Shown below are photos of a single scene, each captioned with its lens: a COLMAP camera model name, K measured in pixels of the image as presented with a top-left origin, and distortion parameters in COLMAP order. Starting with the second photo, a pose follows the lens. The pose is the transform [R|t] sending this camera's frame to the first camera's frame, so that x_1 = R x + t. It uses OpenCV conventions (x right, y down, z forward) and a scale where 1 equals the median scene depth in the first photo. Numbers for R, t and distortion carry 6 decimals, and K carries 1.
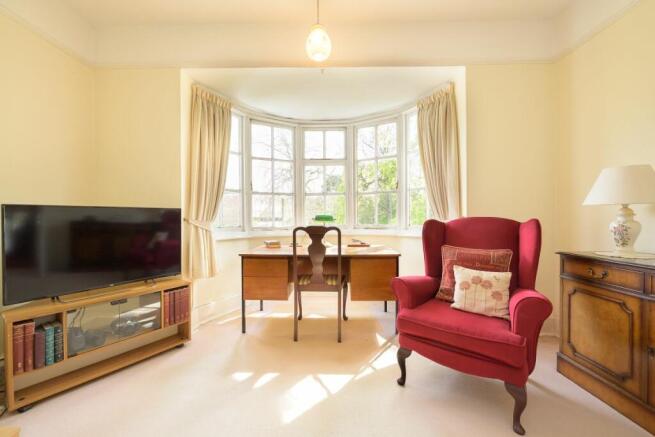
lens RADIAL K [[261.3, 0, 326.6], [0, 261.3, 217.4], [0, 0, 1]] dist [0.000514, 0.000031]
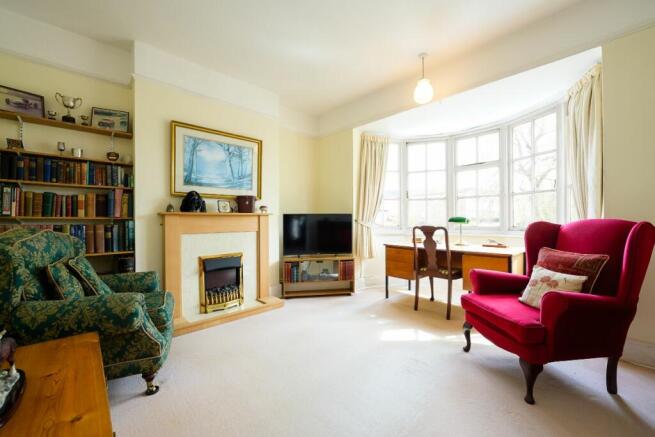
lens RADIAL K [[261.3, 0, 326.6], [0, 261.3, 217.4], [0, 0, 1]] dist [0.000514, 0.000031]
pose [[0.691187, -0.004621, -0.722661, 0.512937], [0.002298, 0.999989, -0.004196, -0.004814], [0.722672, 0.001240, 0.691190, -0.253768]]
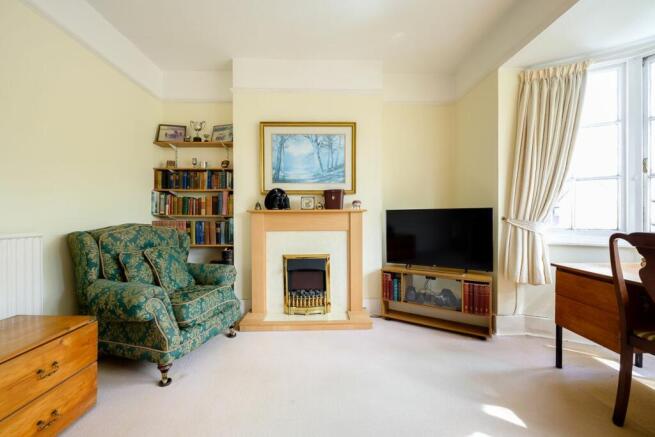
lens RADIAL K [[261.3, 0, 326.6], [0, 261.3, 217.4], [0, 0, 1]] dist [0.000514, 0.000031]
pose [[0.037954, 0.003171, -0.999274, 0.424276], [0.004703, 0.999983, 0.003352, -0.003325], [0.999268, -0.004827, 0.037939, 0.299776]]
